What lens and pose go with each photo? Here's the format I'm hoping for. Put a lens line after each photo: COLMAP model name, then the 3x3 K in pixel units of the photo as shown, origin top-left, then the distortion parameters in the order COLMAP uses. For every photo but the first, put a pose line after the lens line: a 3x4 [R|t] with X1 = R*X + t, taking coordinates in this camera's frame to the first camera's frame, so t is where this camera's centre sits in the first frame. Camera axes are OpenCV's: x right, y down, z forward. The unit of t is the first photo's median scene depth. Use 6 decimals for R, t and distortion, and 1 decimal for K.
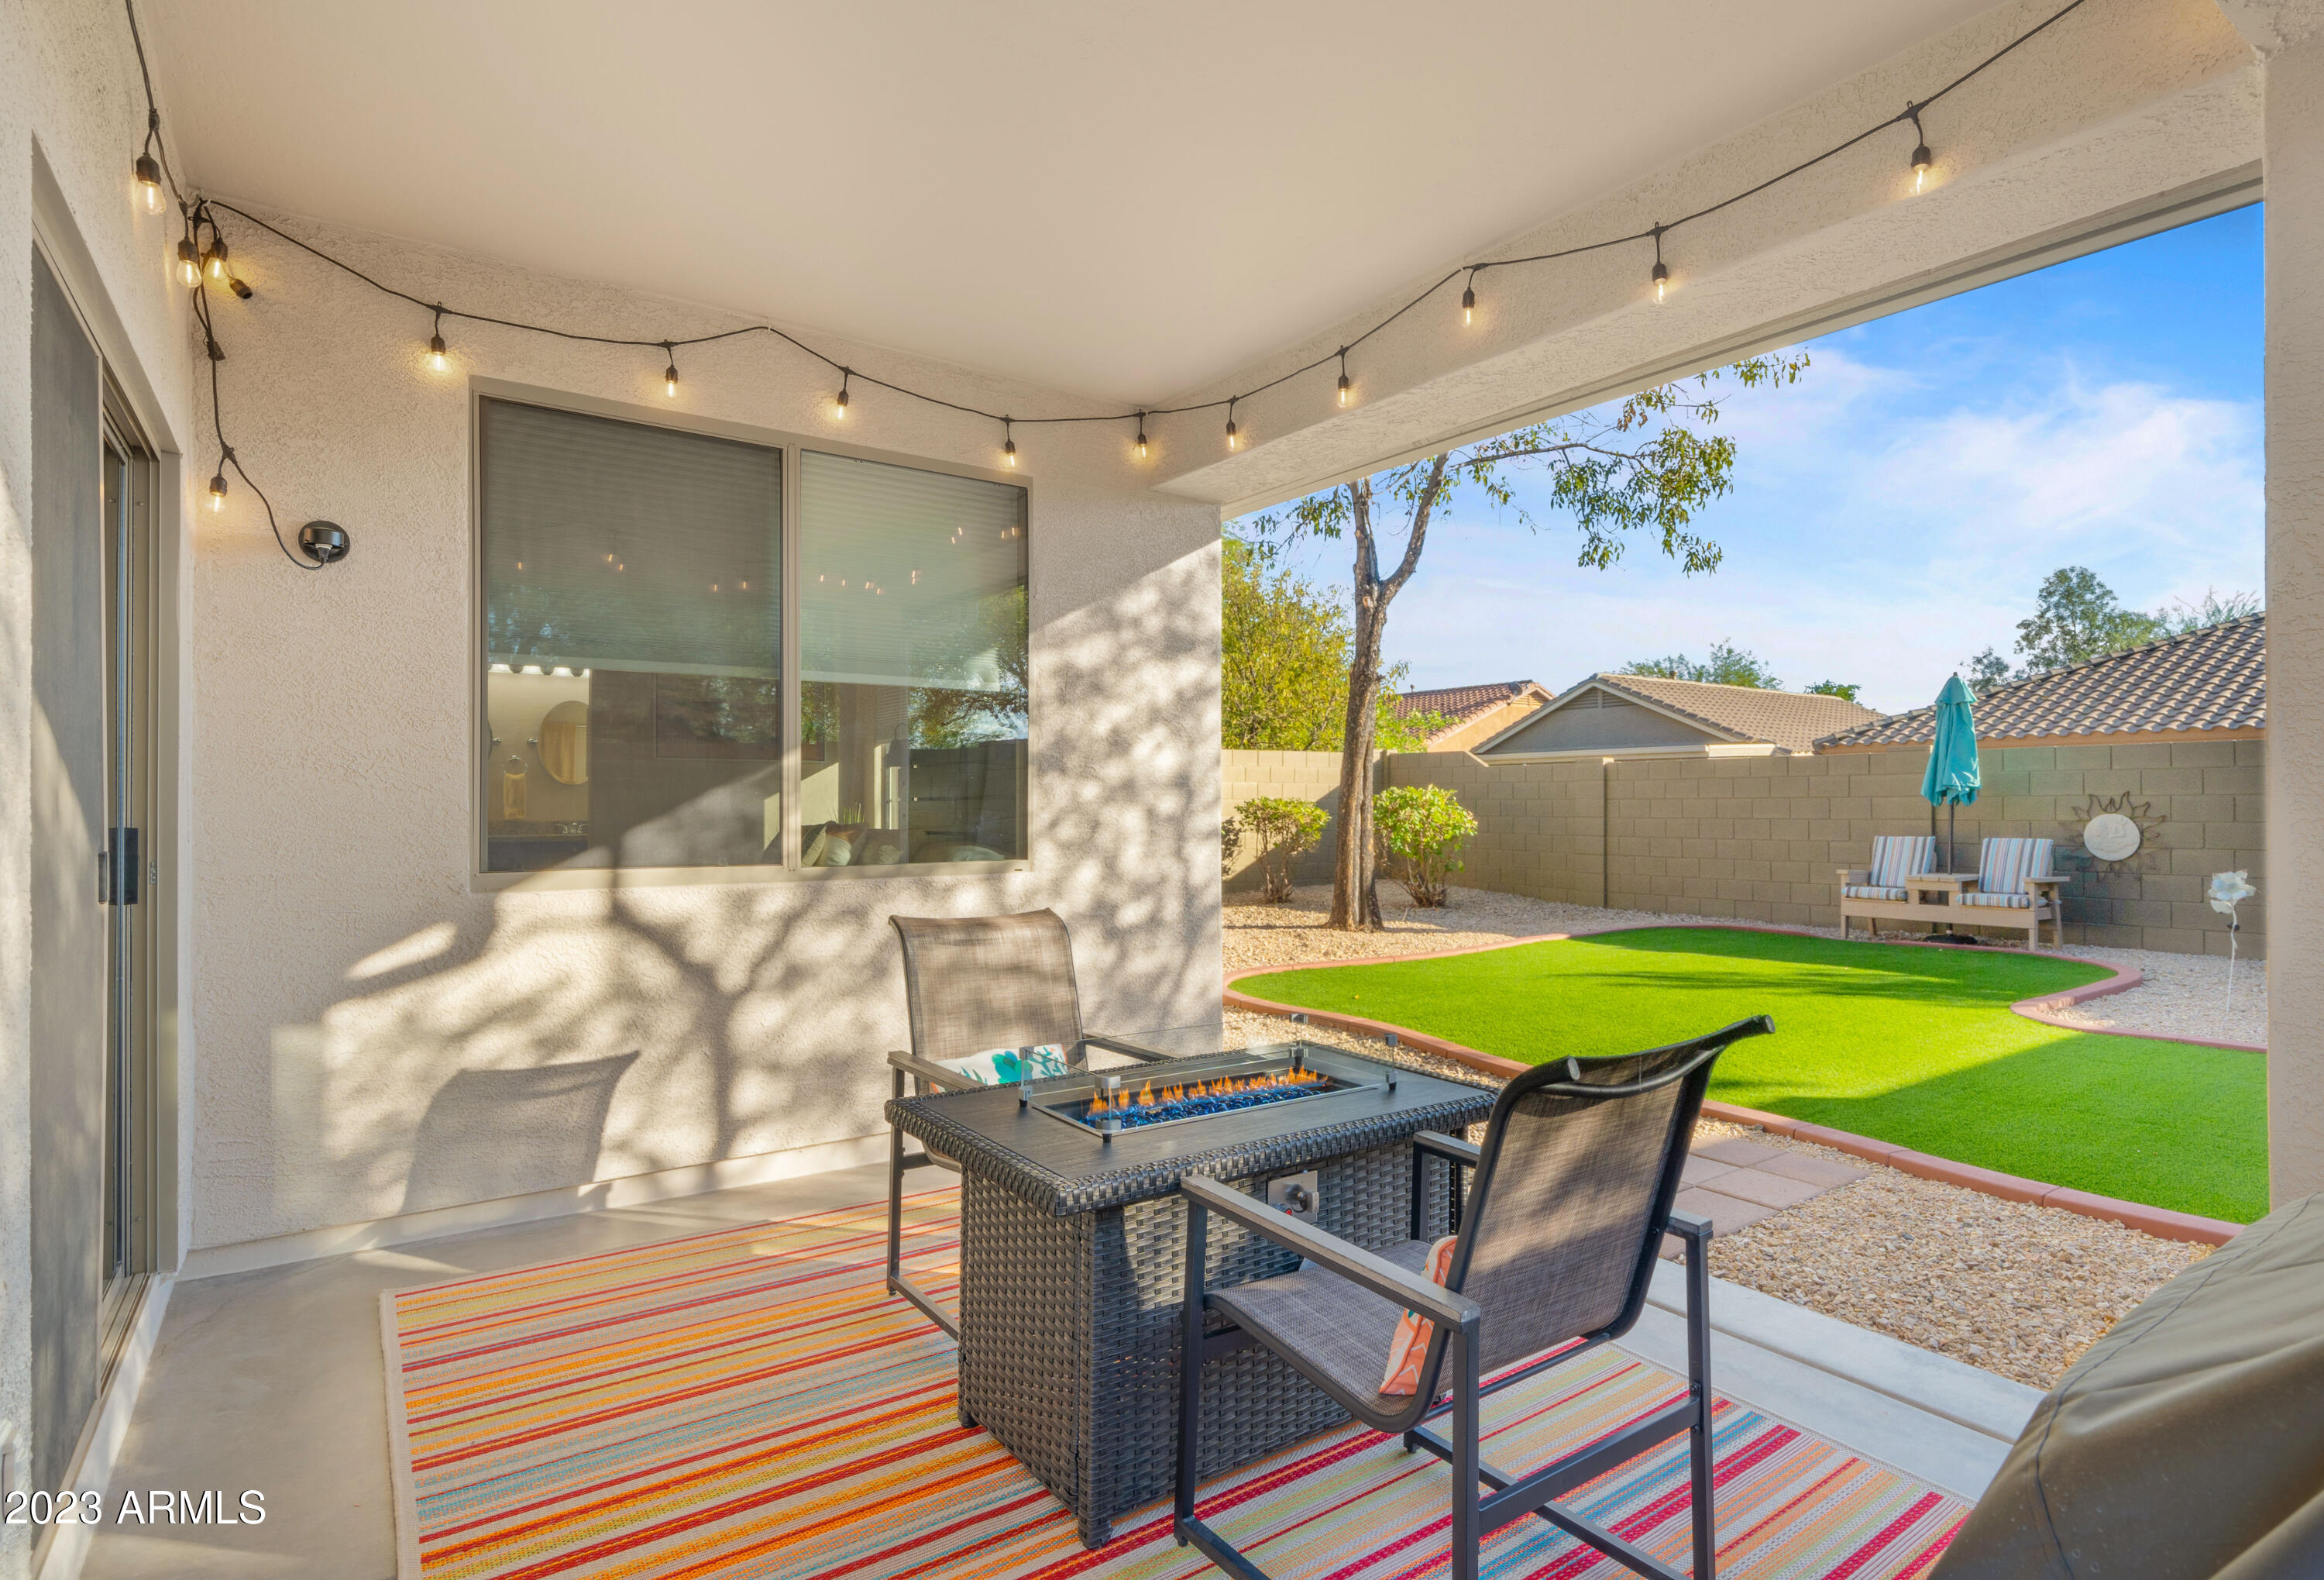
lens RADIAL K [[1316.0, 0, 1162.0], [0, 1316.0, 790.0], [0, 0, 1]] dist [0.004103, 0.001252]
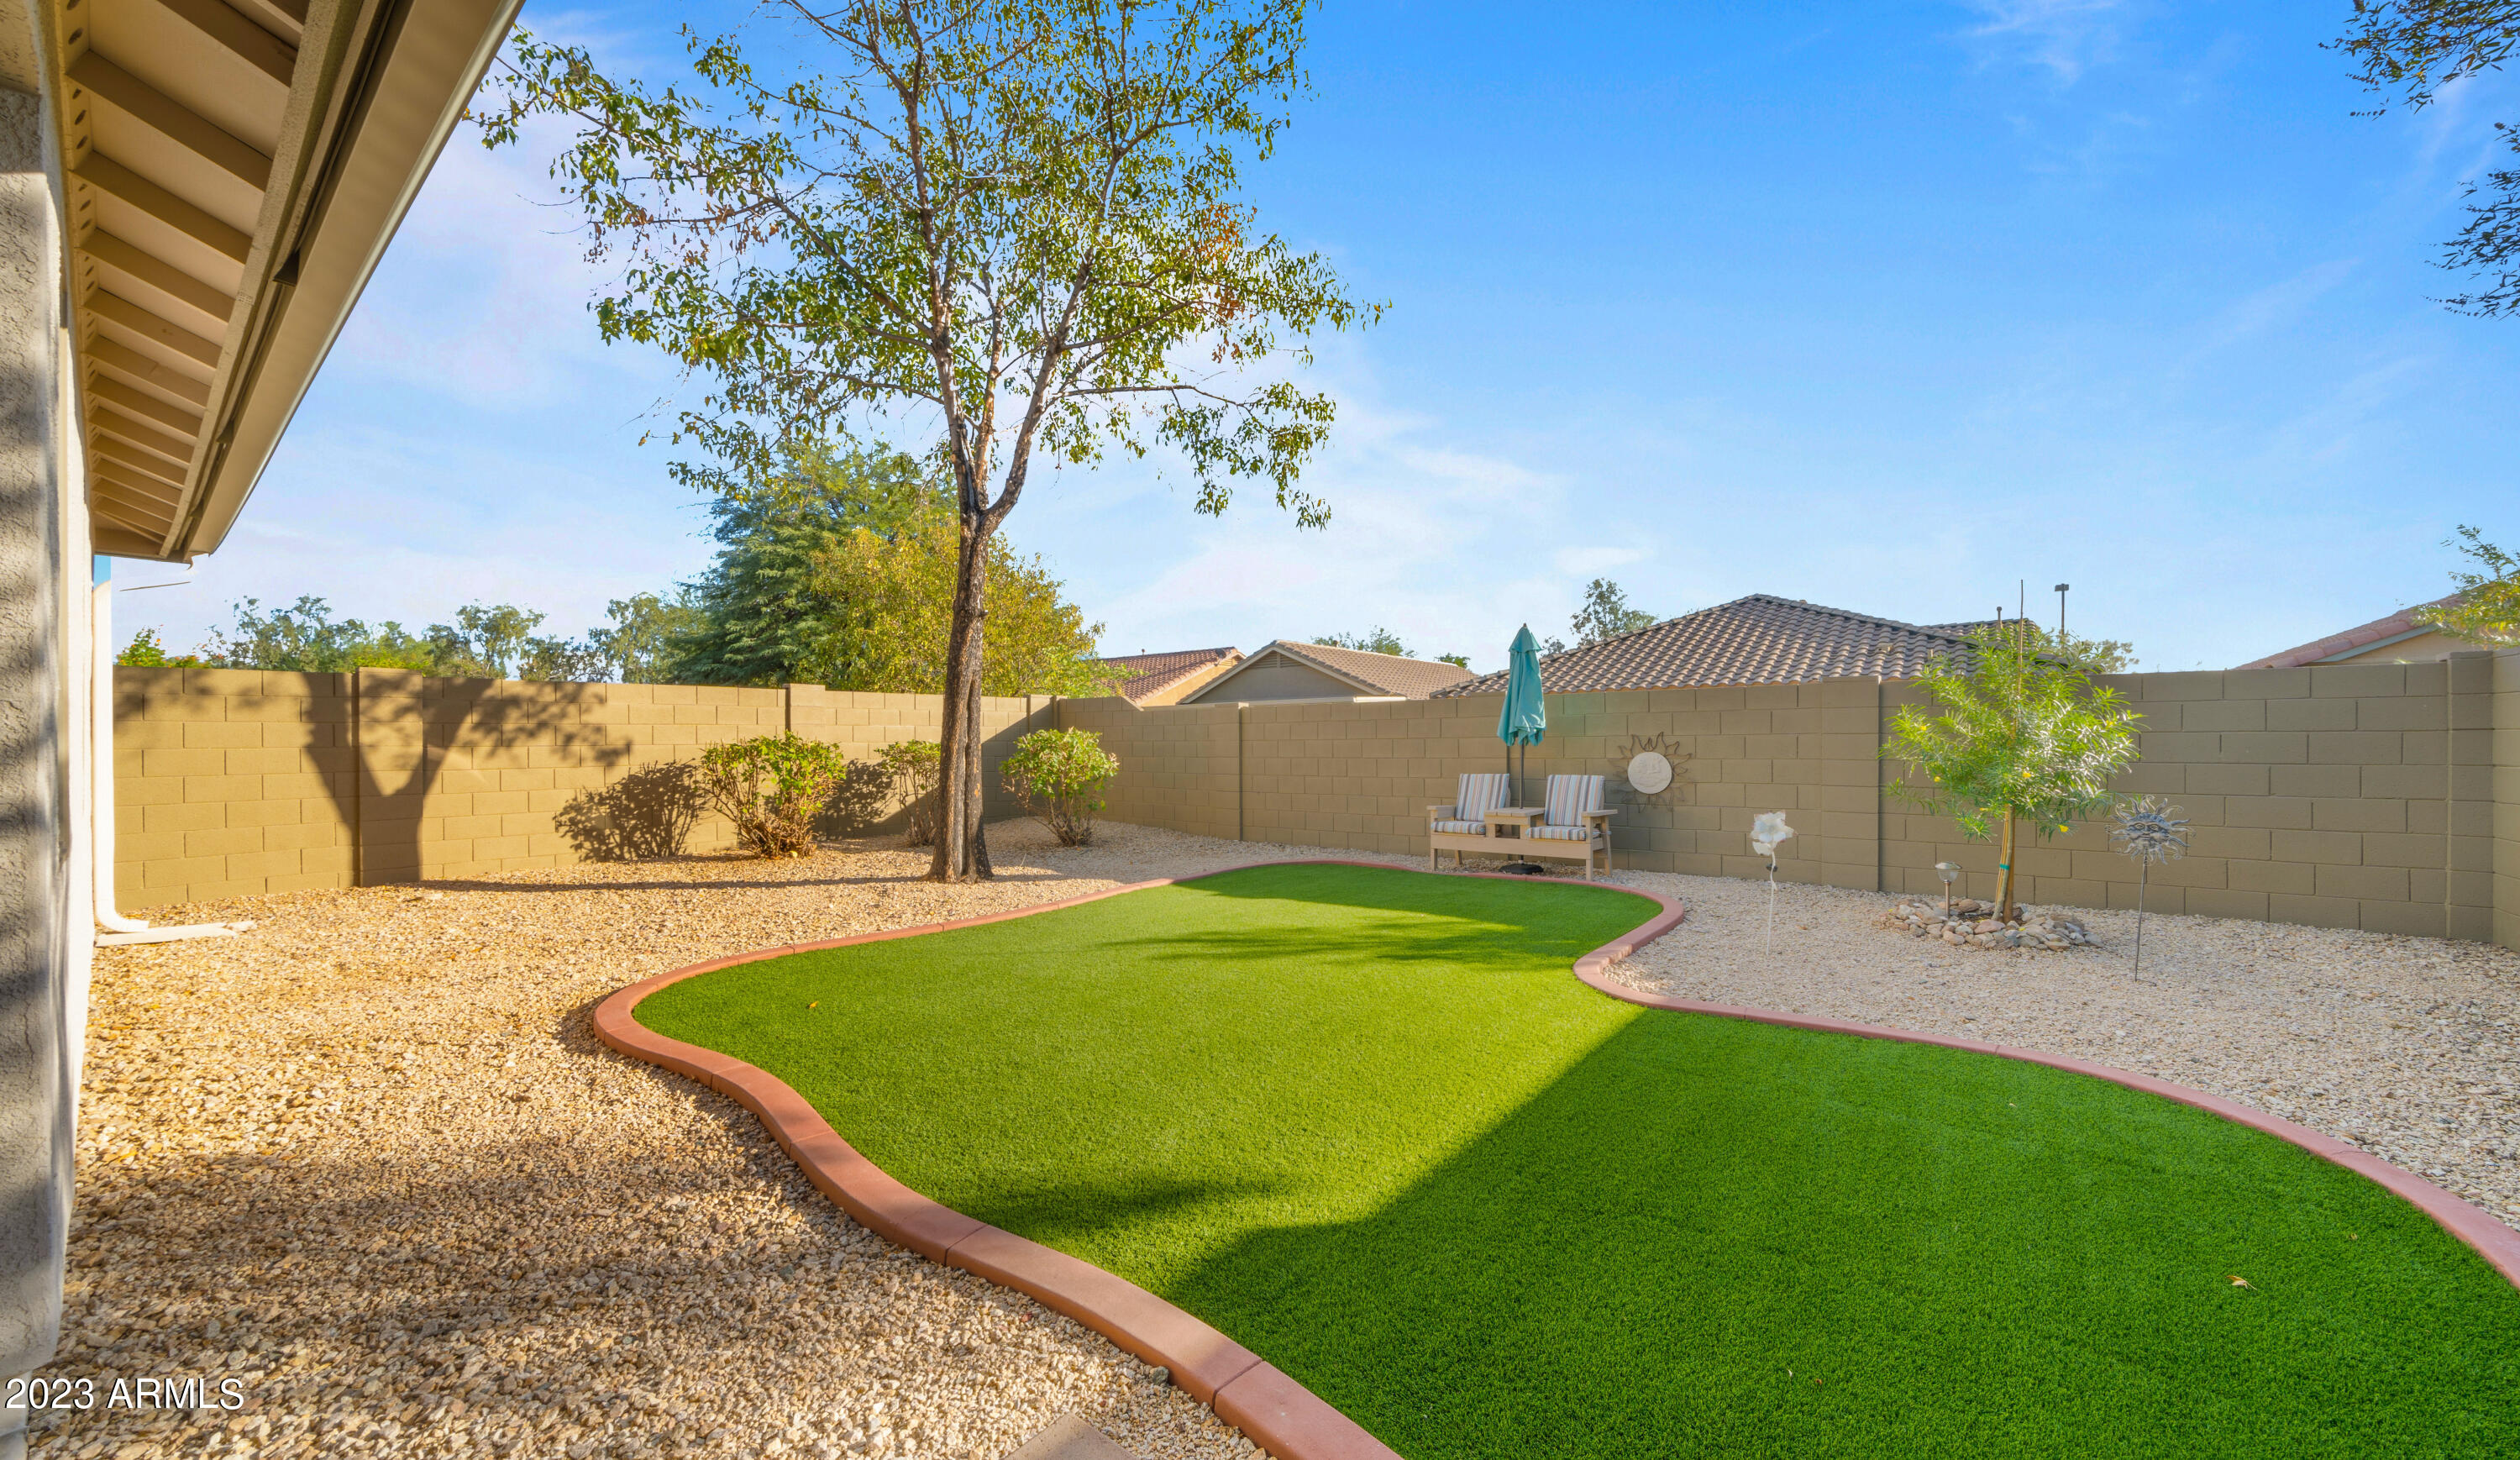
lens RADIAL K [[925.5, 0, 1260.0], [0, 925.5, 730.0], [0, 0, 1]] dist [-0.000456, -0.000006]
pose [[0.968049, -0.001236, 0.250759, 0.193680], [0.002438, 0.999987, -0.004483, 0.001903], [-0.250750, 0.004951, 0.968039, 0.307771]]
